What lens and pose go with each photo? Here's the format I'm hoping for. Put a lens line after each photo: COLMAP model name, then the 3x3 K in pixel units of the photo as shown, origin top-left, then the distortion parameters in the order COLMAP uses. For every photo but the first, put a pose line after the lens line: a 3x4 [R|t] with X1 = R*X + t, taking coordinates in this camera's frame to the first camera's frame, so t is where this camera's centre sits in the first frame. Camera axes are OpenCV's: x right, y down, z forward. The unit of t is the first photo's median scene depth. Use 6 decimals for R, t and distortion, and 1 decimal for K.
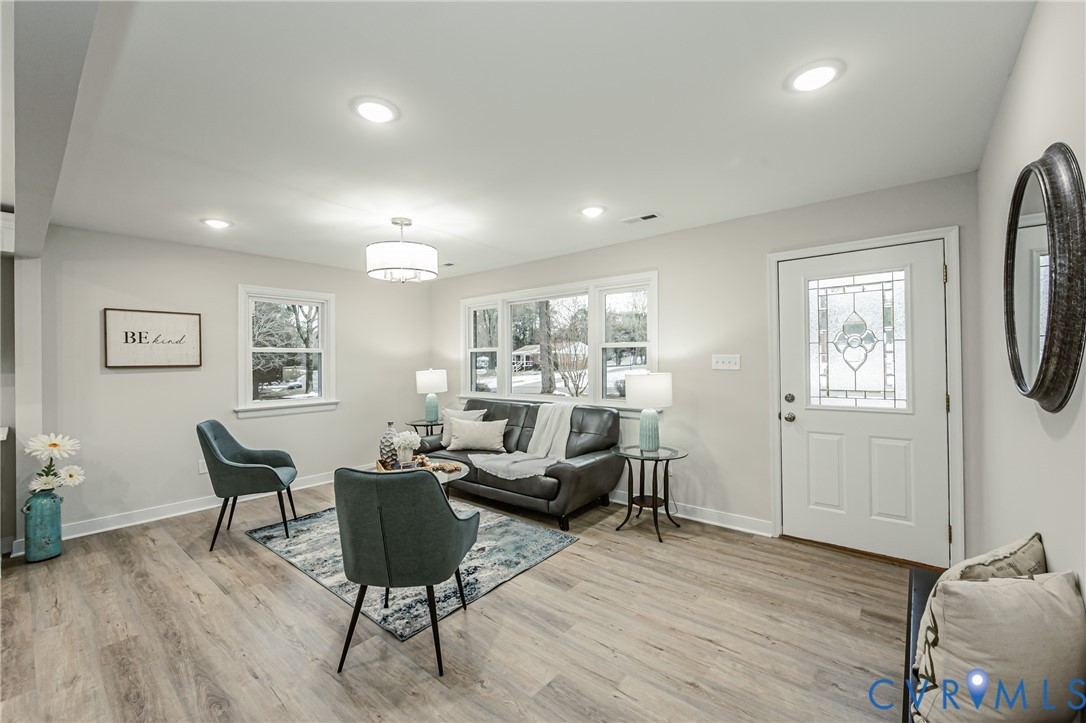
lens RADIAL K [[435.3, 0, 540.7], [0, 435.3, 362.0], [0, 0, 1]] dist [0.000011, 0.000196]
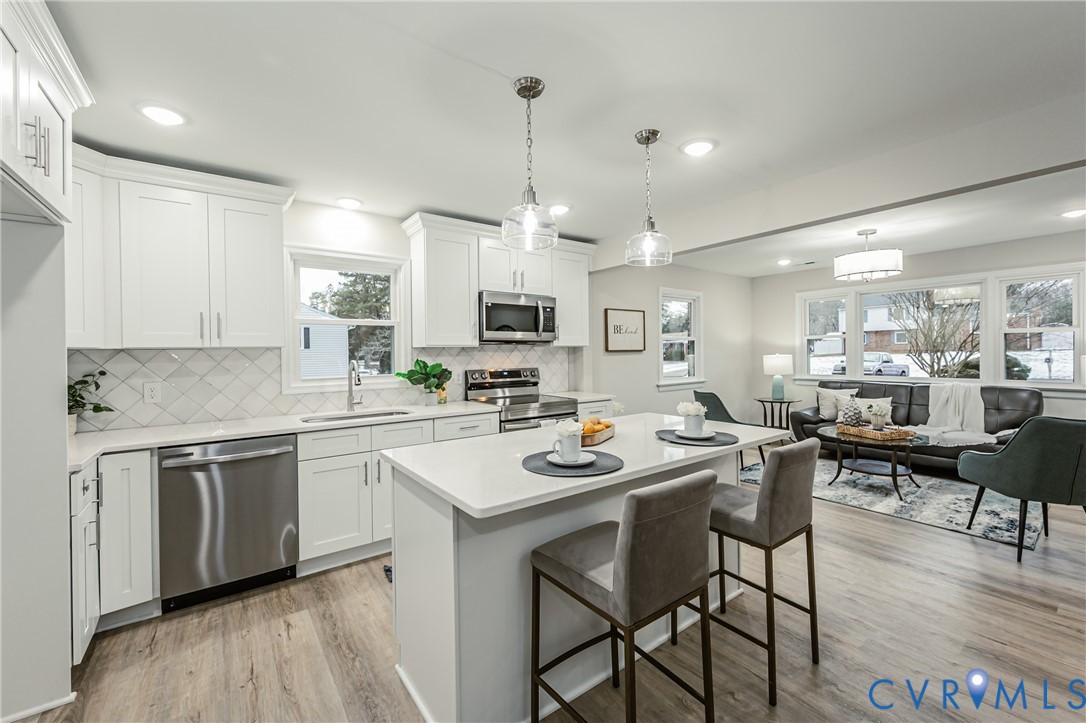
lens RADIAL K [[435.3, 0, 541.0], [0, 435.3, 356.6], [0, 0, 1]] dist [0.000011, 0.000196]
pose [[0.972058, -0.000008, -0.234743, -0.956984], [0.002517, 0.999943, 0.010389, 0.016262], [0.234729, -0.010690, 0.972002, -0.429275]]
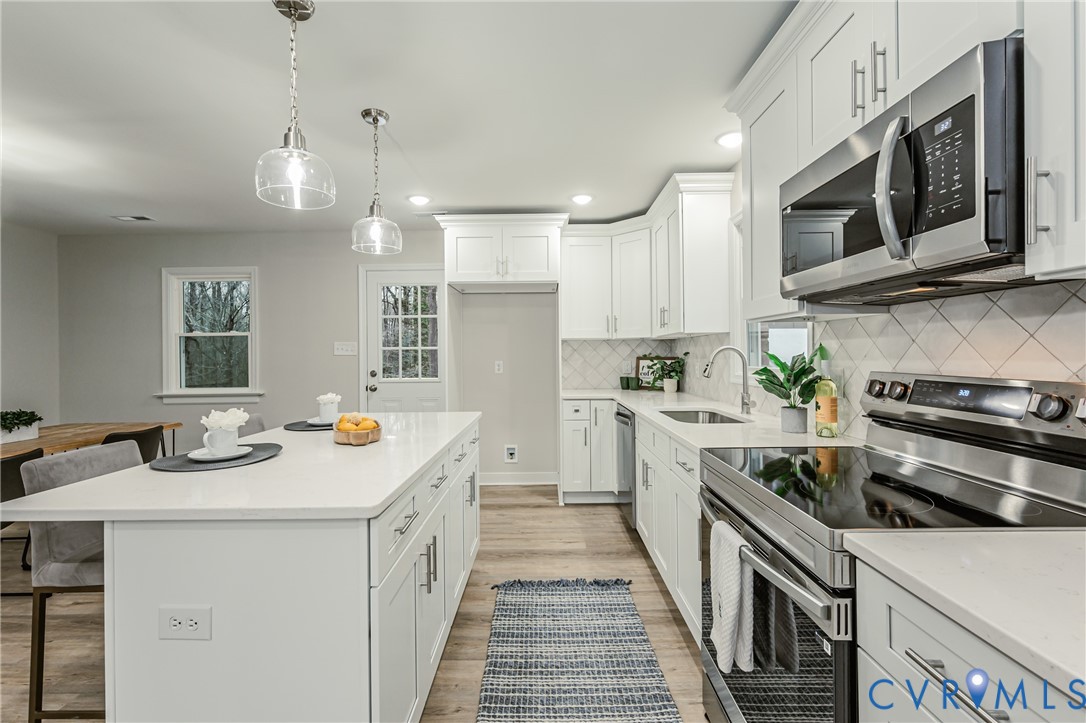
lens RADIAL K [[464.8, 0, 543.3], [0, 464.8, 354.8], [0, 0, 1]] dist [0.003349, 0.000534]
pose [[-0.763750, 0.021908, -0.645140, -0.835679], [0.019578, 0.999750, 0.010773, 0.034529], [0.645215, -0.004403, -0.763988, 0.822095]]
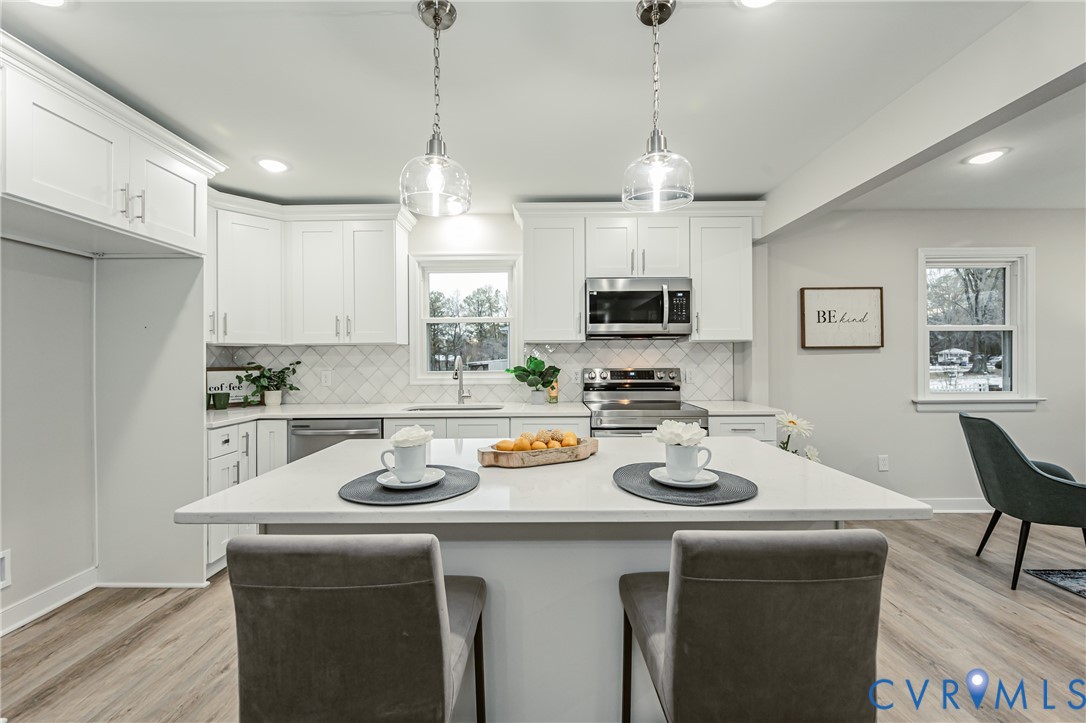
lens RADIAL K [[435.3, 0, 539.9], [0, 435.3, 358.0], [0, 0, 1]] dist [0.000011, 0.000196]
pose [[0.641646, 0.004905, -0.766986, -0.682175], [-0.001453, 0.999986, 0.005179, 0.033398], [0.767000, -0.002209, 0.641643, -0.095393]]
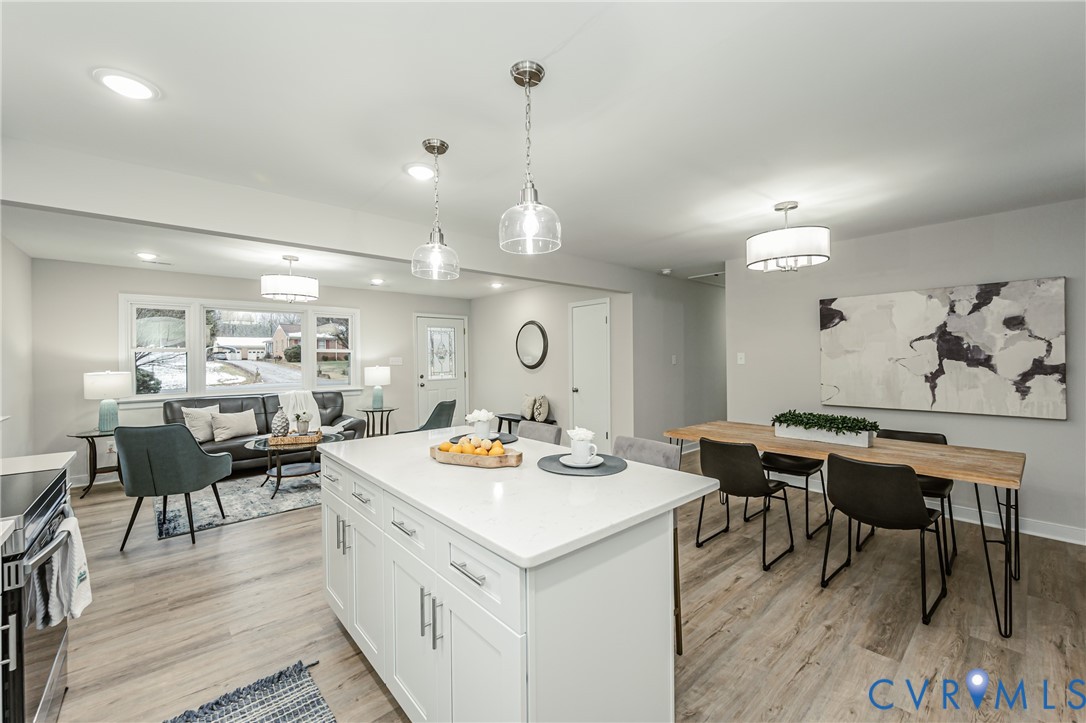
lens RADIAL K [[435.3, 0, 540.2], [0, 435.3, 356.3], [0, 0, 1]] dist [0.000011, 0.000196]
pose [[0.147949, 0.011090, 0.988933, -1.610449], [0.009543, 0.999875, -0.012641, 0.009812], [-0.988949, 0.011307, 0.147824, 0.027183]]
